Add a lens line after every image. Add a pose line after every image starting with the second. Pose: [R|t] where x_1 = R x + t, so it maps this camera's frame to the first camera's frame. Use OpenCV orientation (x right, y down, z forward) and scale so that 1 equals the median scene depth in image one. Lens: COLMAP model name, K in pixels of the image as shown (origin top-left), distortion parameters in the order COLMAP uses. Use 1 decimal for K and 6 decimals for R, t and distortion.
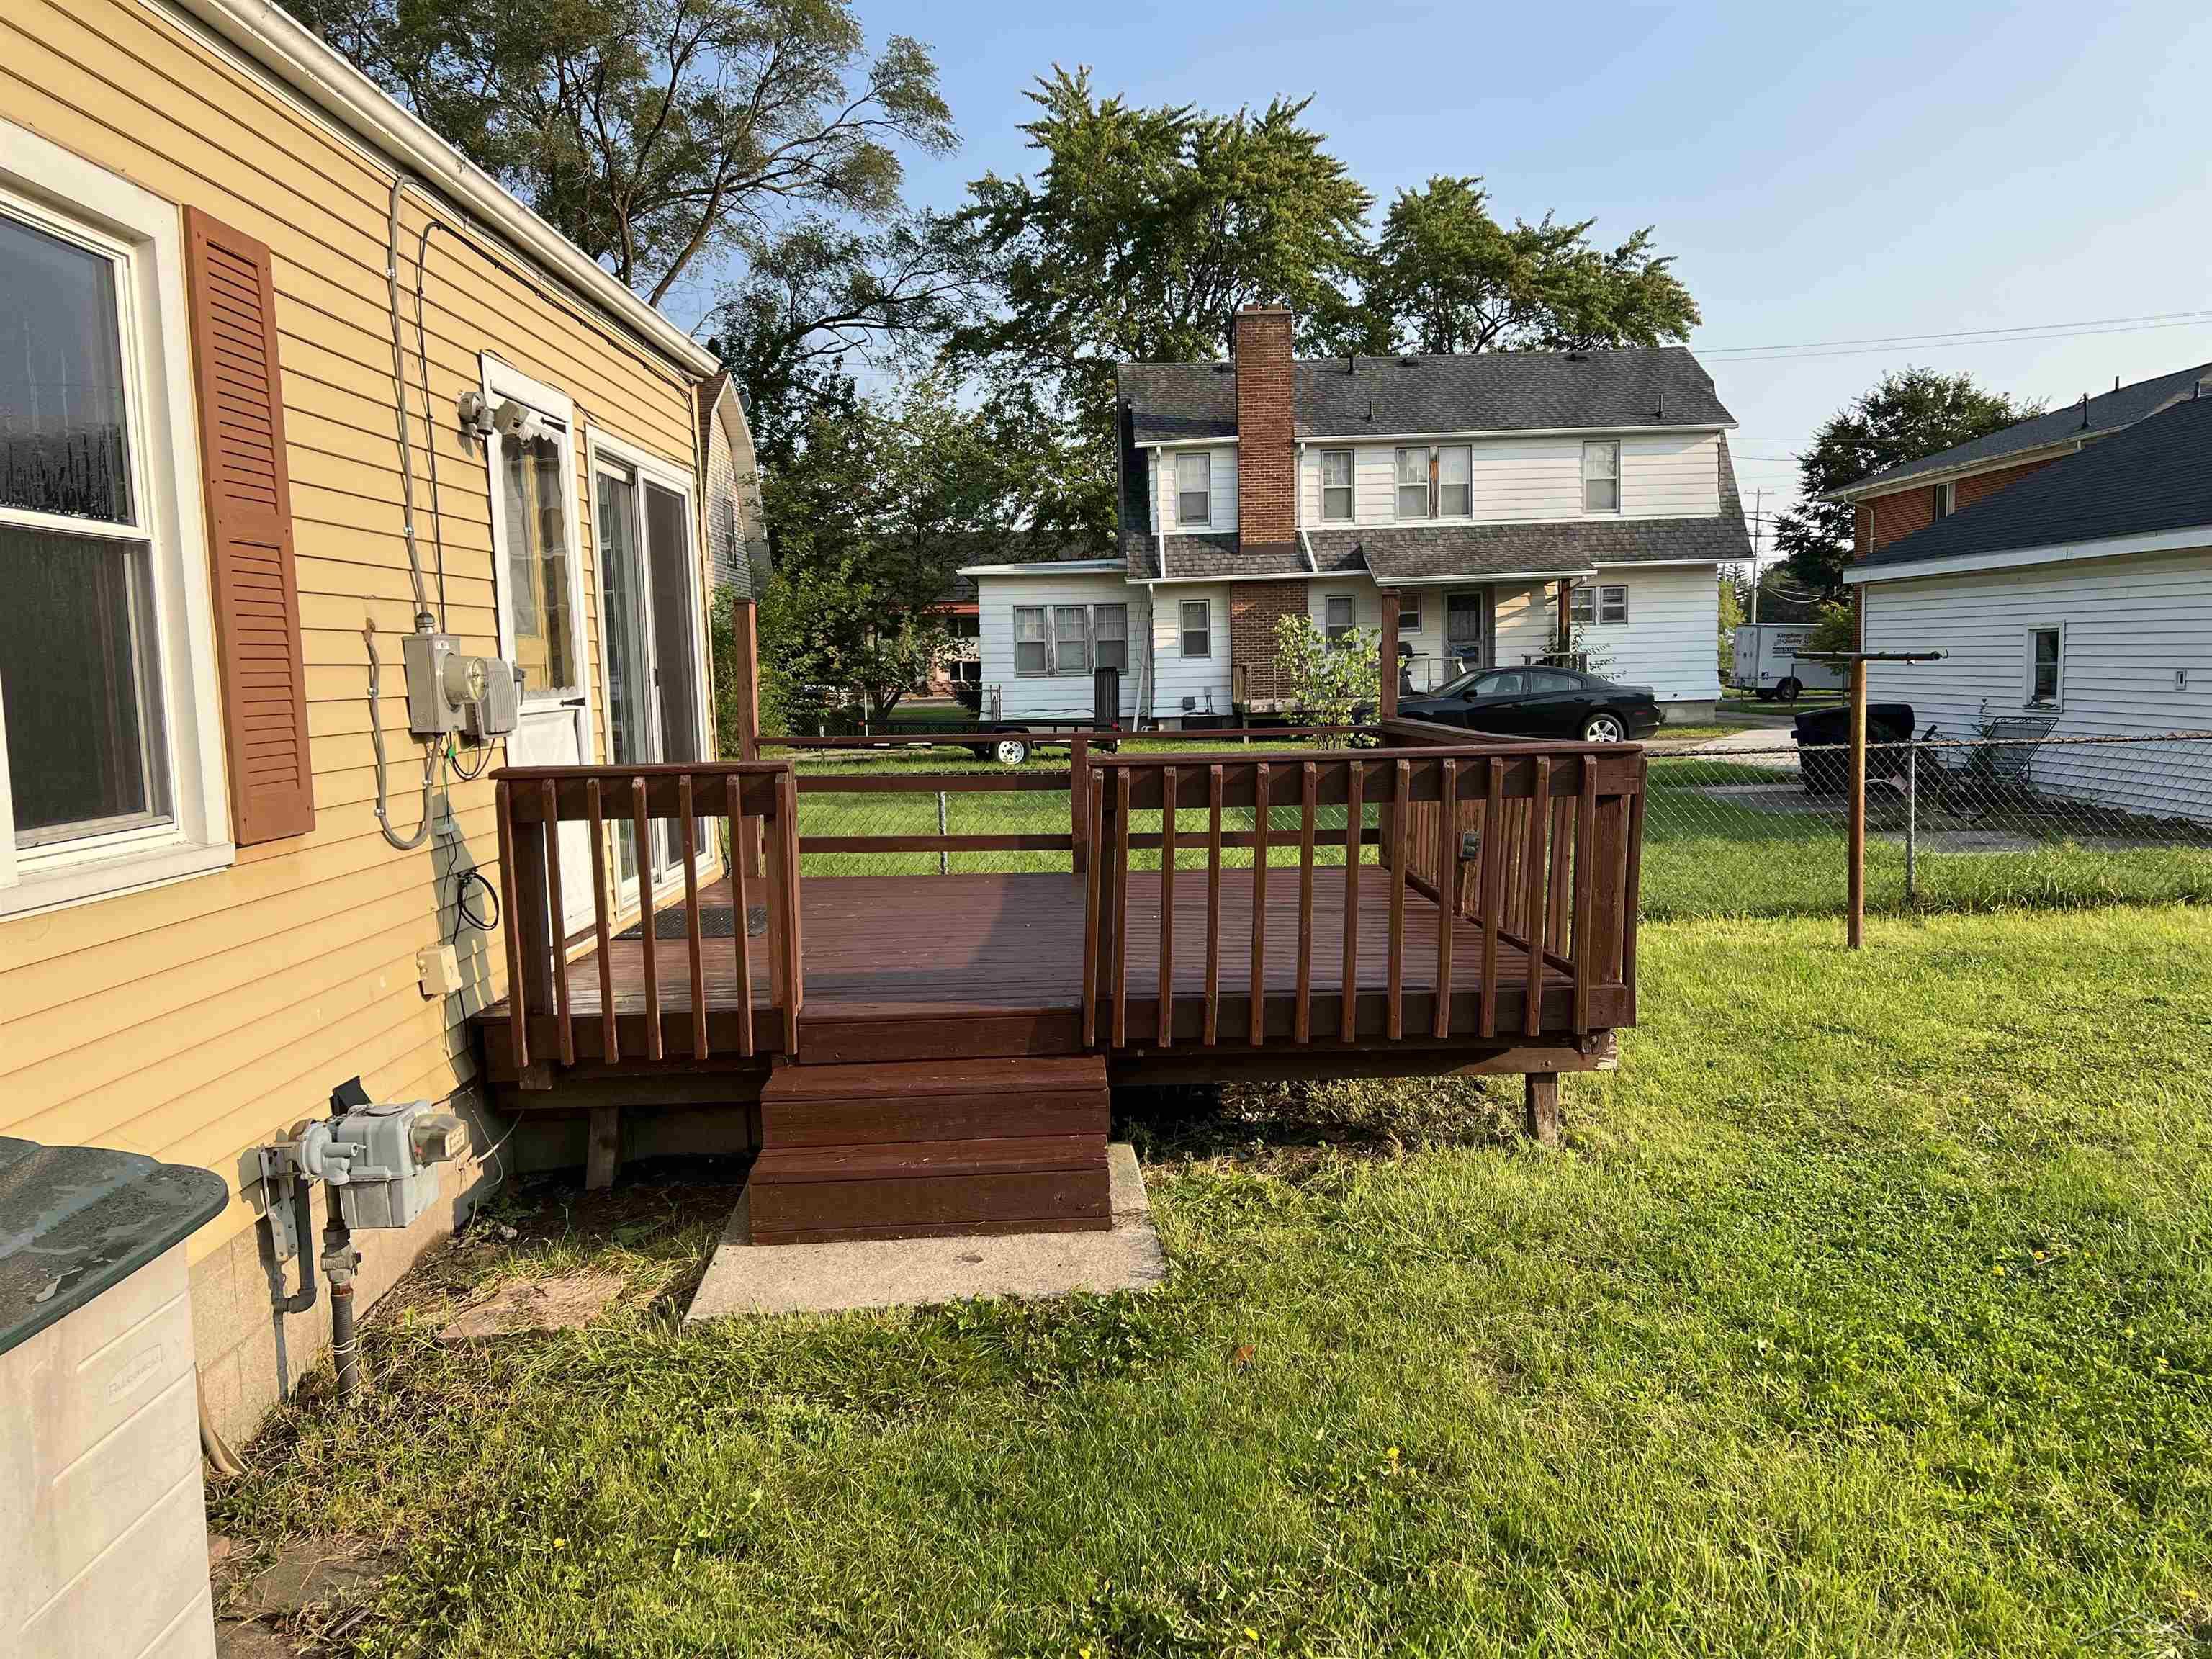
lens RADIAL K [[1627.8, 0, 1120.8], [0, 1627.8, 798.6], [0, 0, 1]] dist [0.007650, -0.003331]
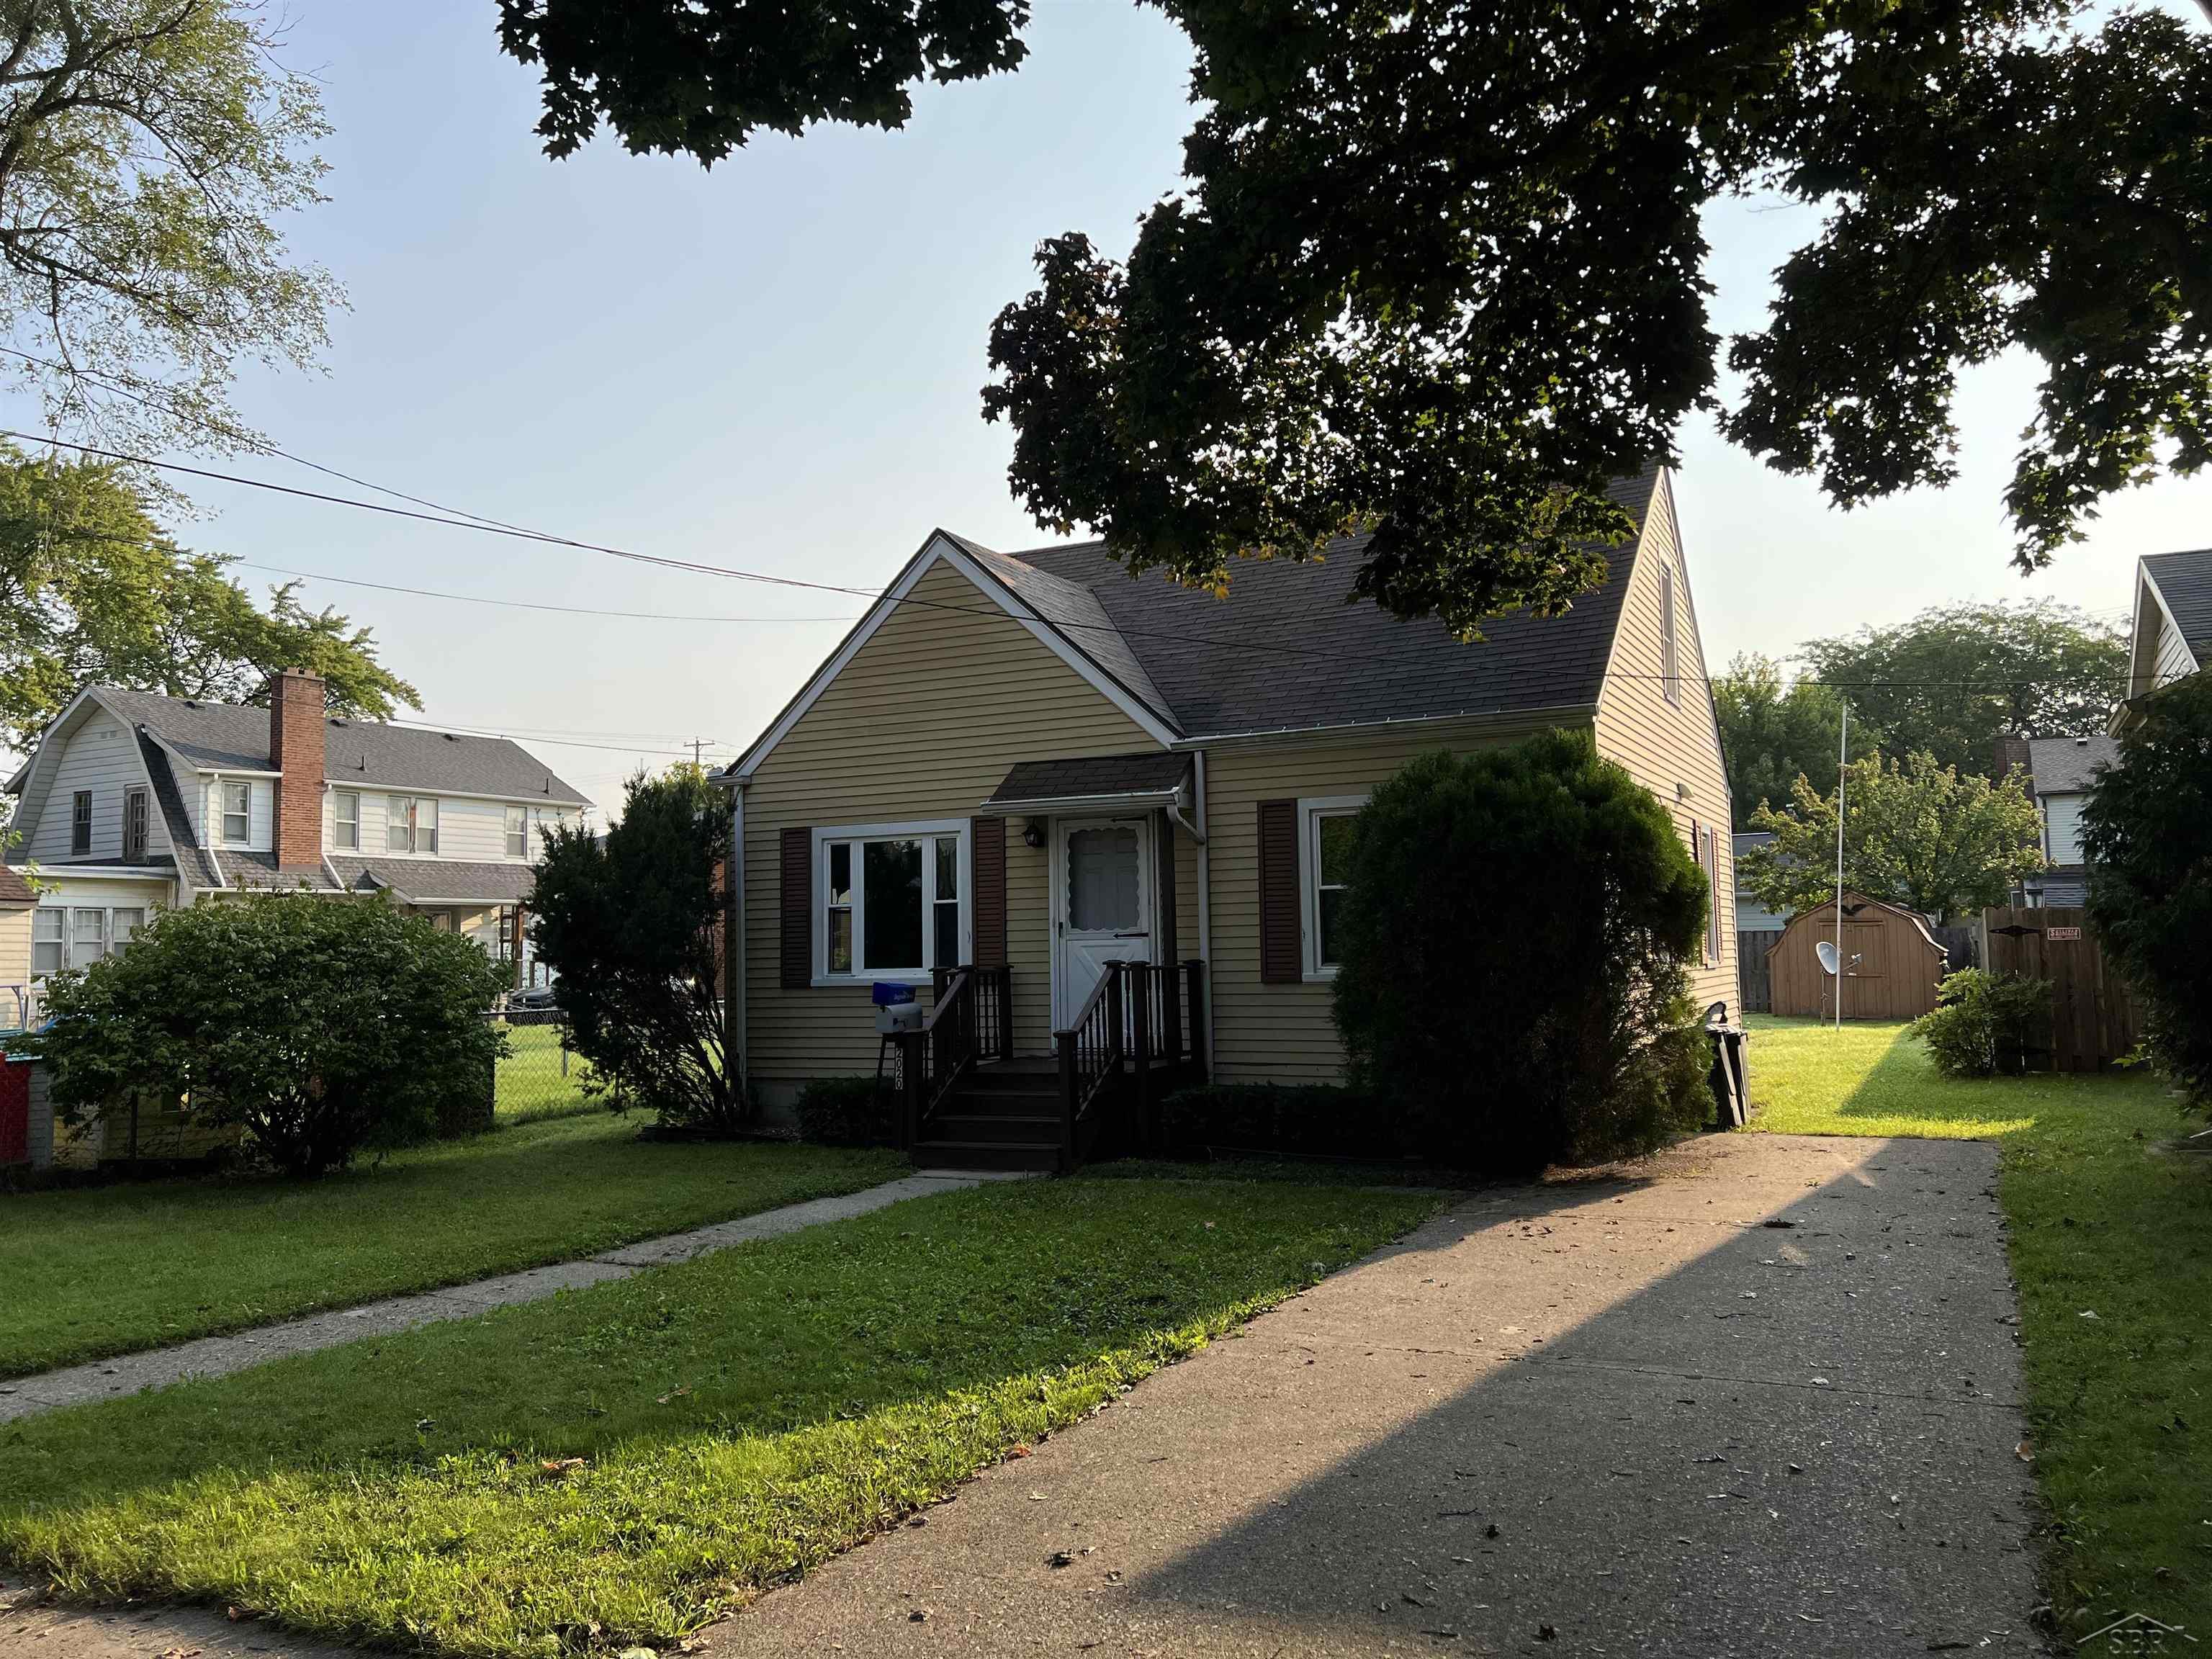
lens RADIAL K [[1665.9, 0, 1165.6], [0, 1665.9, 793.3], [0, 0, 1]] dist [0.066662, -0.002383]
pose [[0.423234, 0.108979, 0.899442, -0.757443], [0.076566, 0.984886, -0.155360, 0.032790], [-0.902779, 0.134621, 0.408493, -0.079866]]
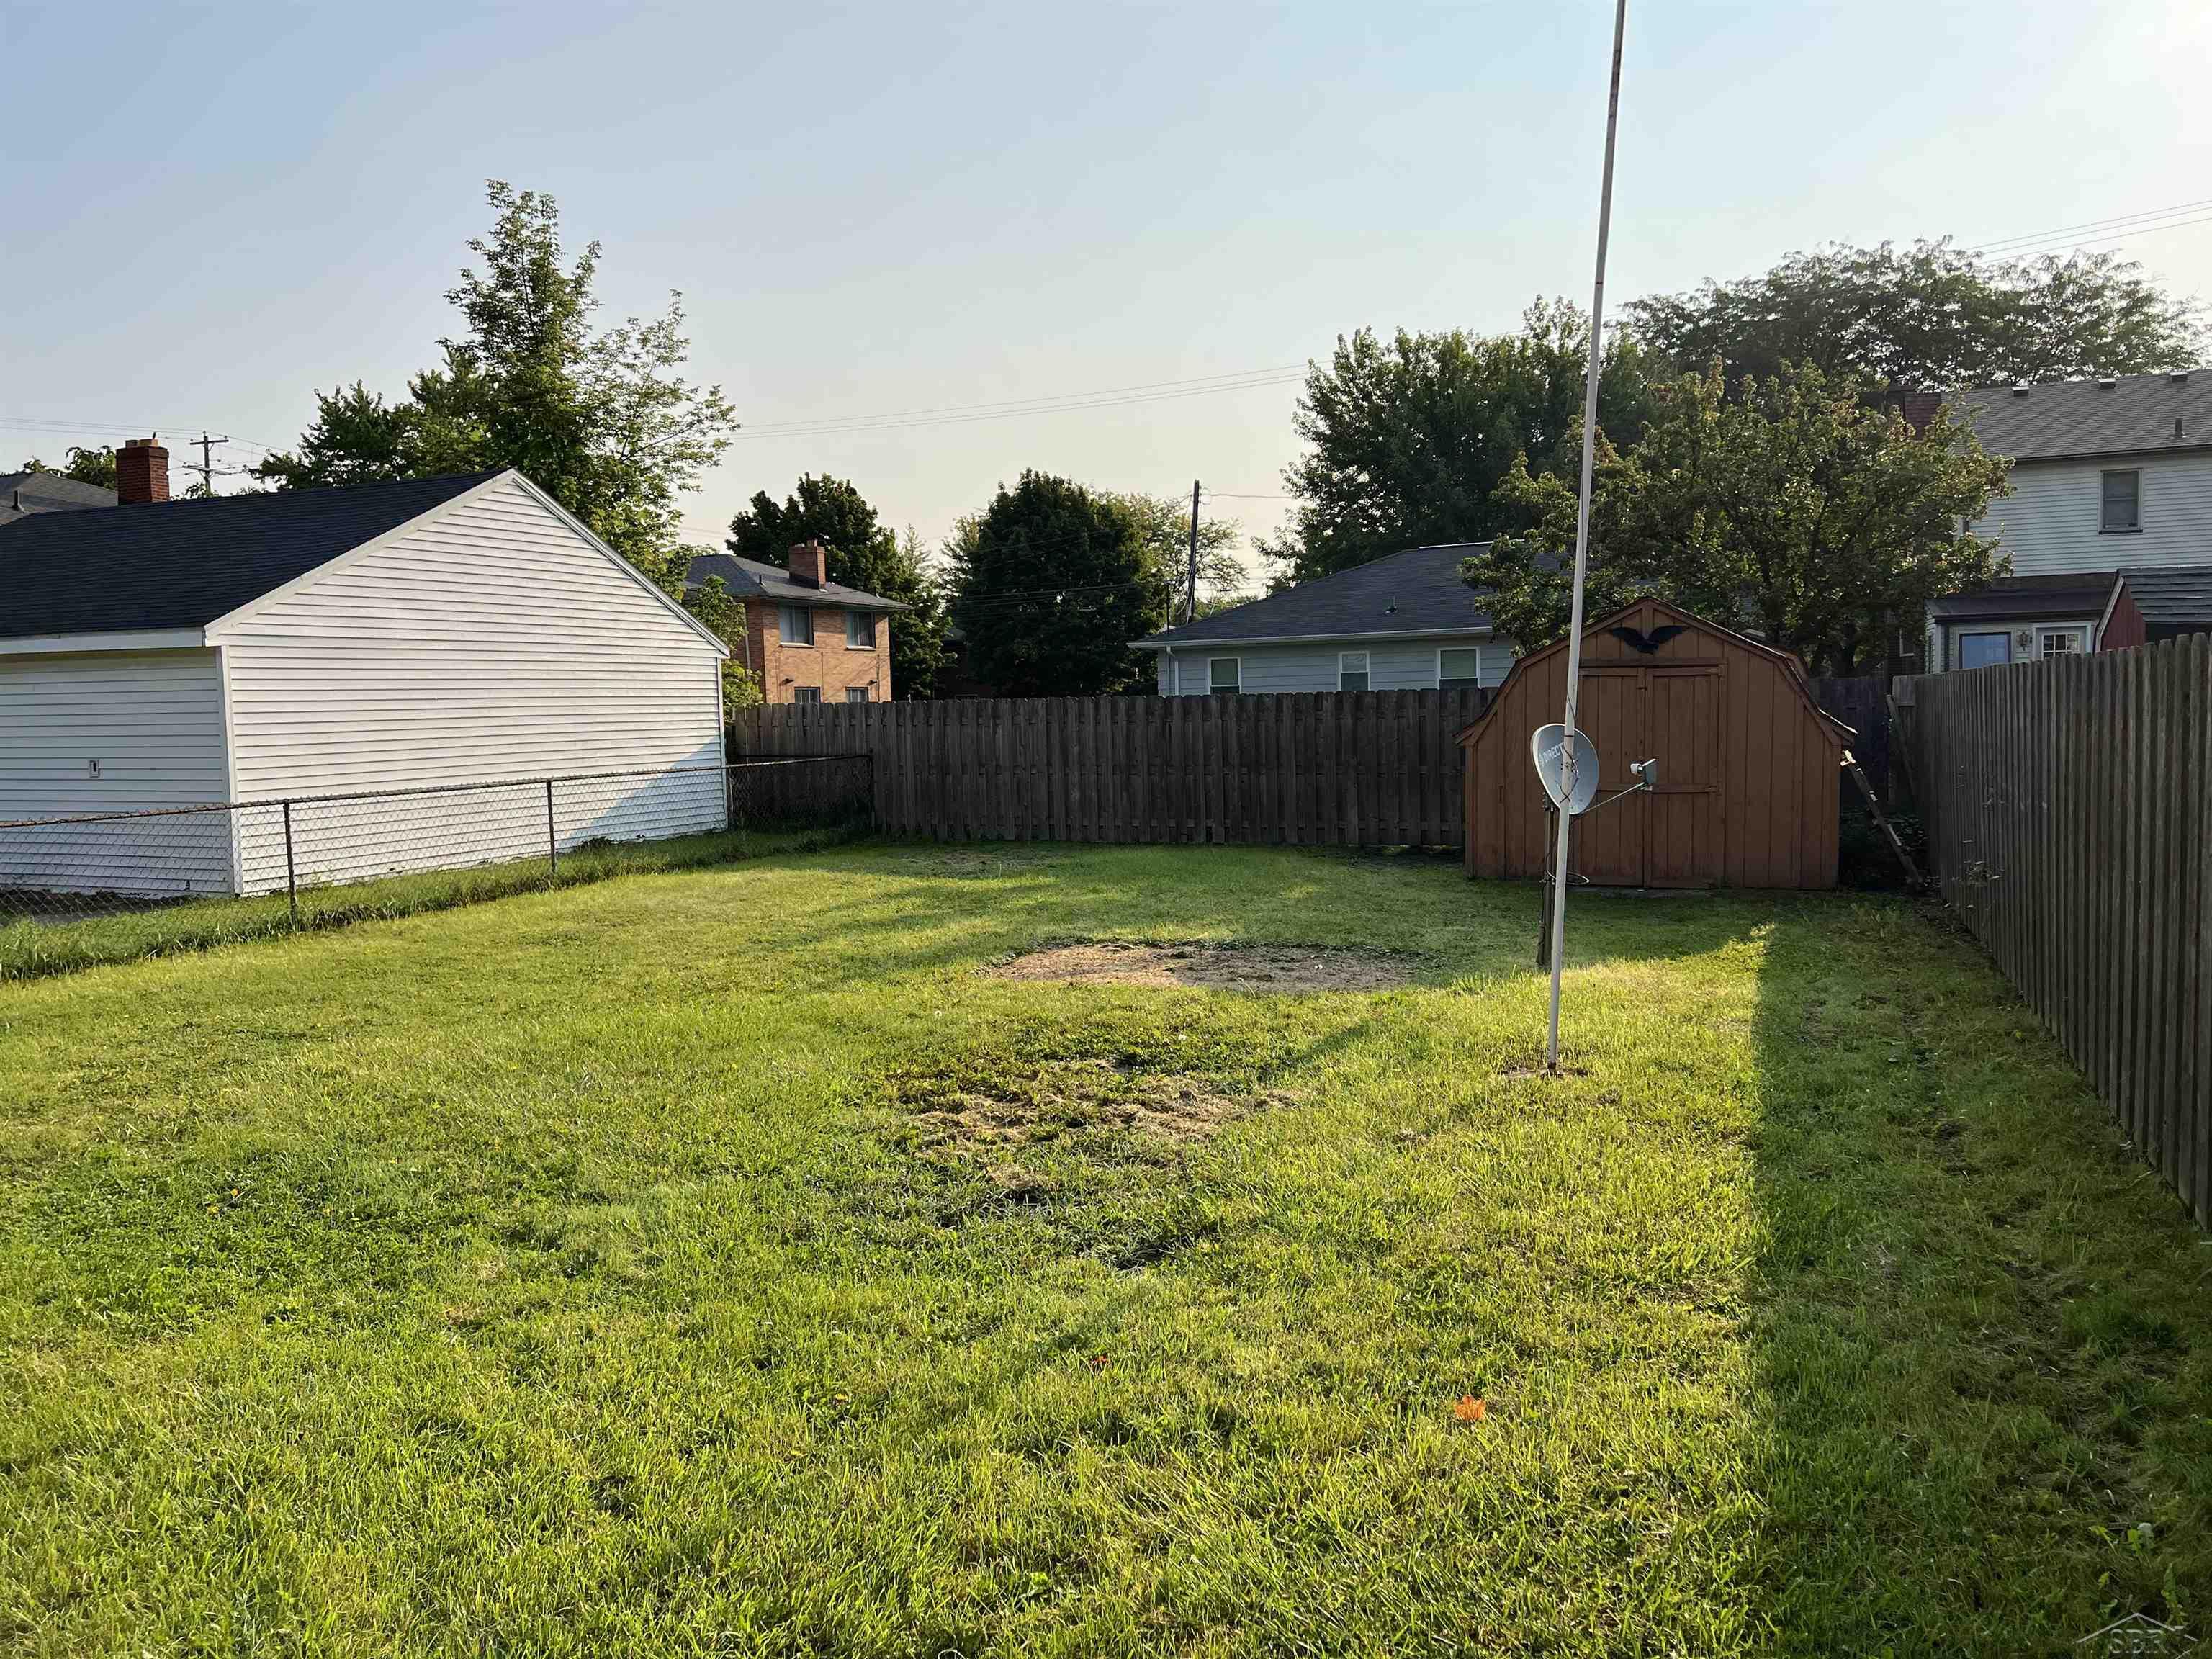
lens RADIAL K [[1674.8, 0, 1106.0], [0, 1674.8, 829.5], [0, 0, 1]] dist [-0.000126, 0.004204]
pose [[0.368657, -0.043770, 0.928535, -0.132253], [0.083385, 0.996421, 0.013863, 0.008028], [-0.925818, 0.072315, 0.370987, -0.056736]]
